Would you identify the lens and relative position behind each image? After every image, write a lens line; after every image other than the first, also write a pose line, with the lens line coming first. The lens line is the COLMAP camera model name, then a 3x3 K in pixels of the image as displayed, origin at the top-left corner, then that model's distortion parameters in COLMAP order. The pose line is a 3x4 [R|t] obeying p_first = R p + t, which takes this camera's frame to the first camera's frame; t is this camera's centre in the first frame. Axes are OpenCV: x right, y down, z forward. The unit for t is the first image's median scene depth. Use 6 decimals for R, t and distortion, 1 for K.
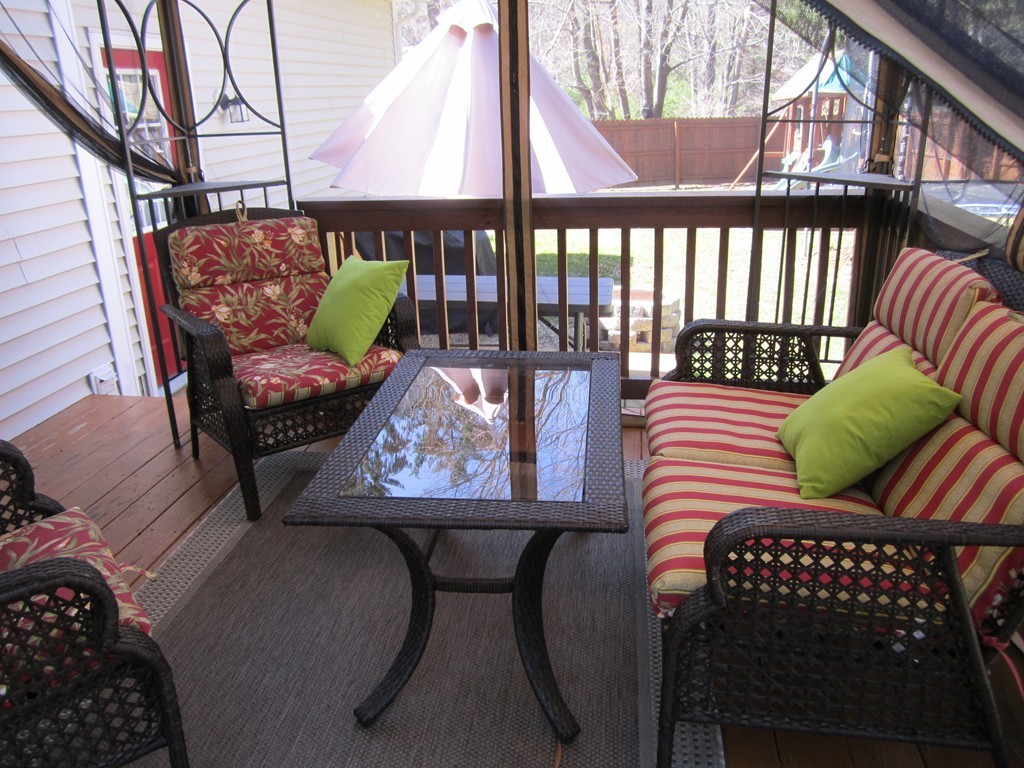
lens RADIAL K [[851.0, 0, 511.7], [0, 851.0, 386.3], [0, 0, 1]] dist [-0.048826, 0.020195]
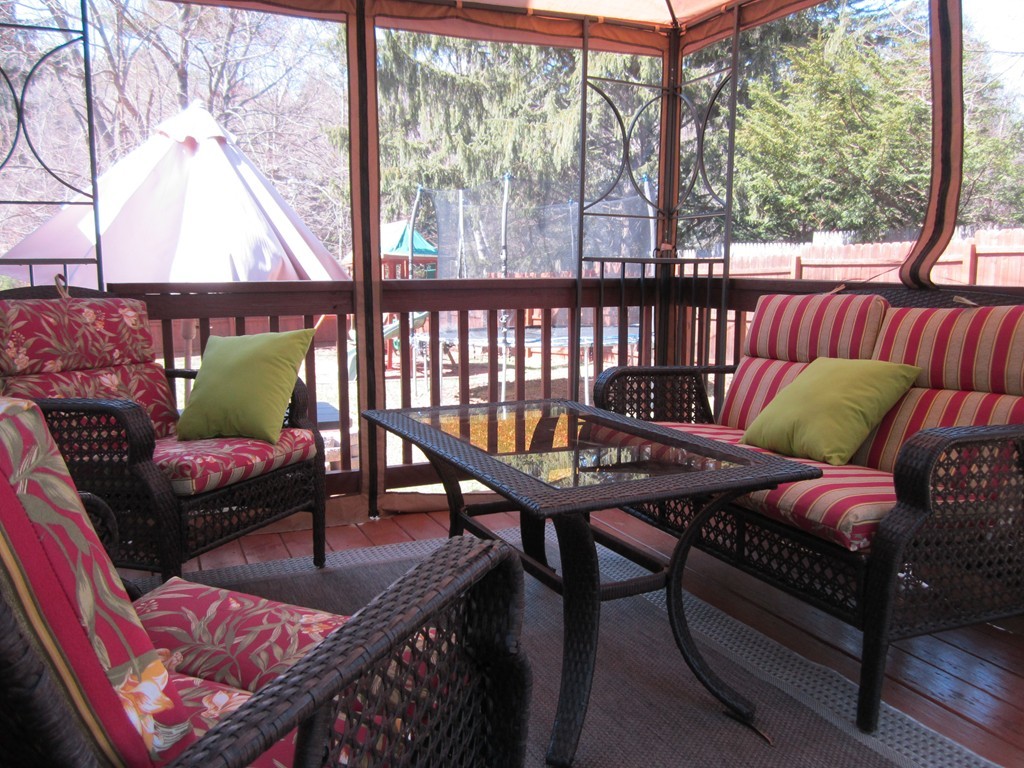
lens RADIAL K [[851.0, 0, 514.6], [0, 851.0, 387.2], [0, 0, 1]] dist [-0.048826, 0.020195]
pose [[0.850717, -0.045500, 0.523651, -0.380264], [0.151107, 0.975362, -0.160737, 0.085190], [-0.503436, 0.215869, 0.836632, 0.121252]]
